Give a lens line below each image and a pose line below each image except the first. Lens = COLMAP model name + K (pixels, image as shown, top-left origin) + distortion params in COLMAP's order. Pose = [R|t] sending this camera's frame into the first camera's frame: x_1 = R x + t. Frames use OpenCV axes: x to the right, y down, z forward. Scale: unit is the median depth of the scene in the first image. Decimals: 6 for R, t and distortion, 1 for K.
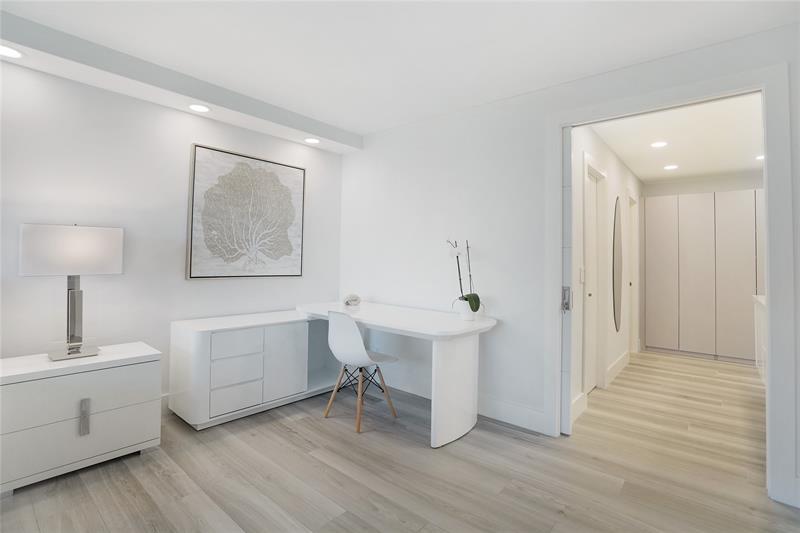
lens RADIAL K [[378.5, 0, 413.6], [0, 378.5, 243.2], [0, 0, 1]] dist [-0.084671, 0.023602]
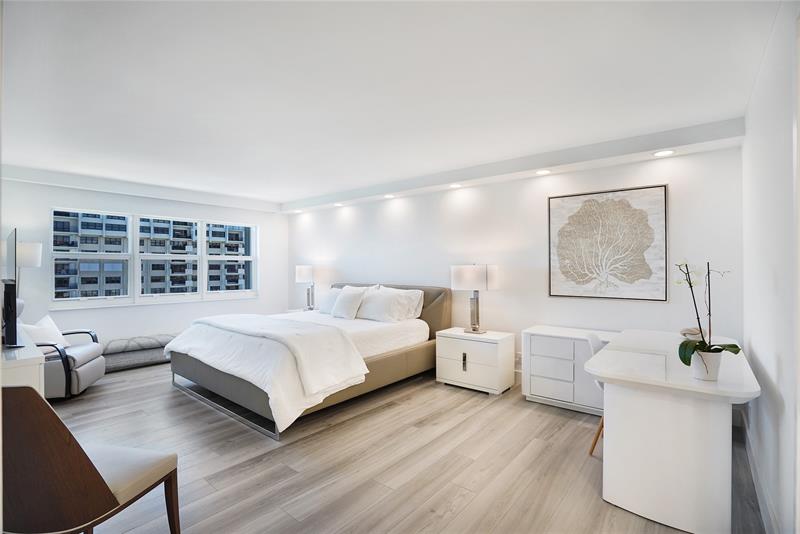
lens RADIAL K [[370.6, 0, 400.0], [0, 370.6, 267.0], [0, 0, 1]] dist [-0.059130, 0.021199]
pose [[-0.007407, -0.014538, -0.999867, 0.711576], [0.045302, 0.998863, -0.014859, -0.016027], [0.998946, -0.045406, -0.006740, 0.416071]]
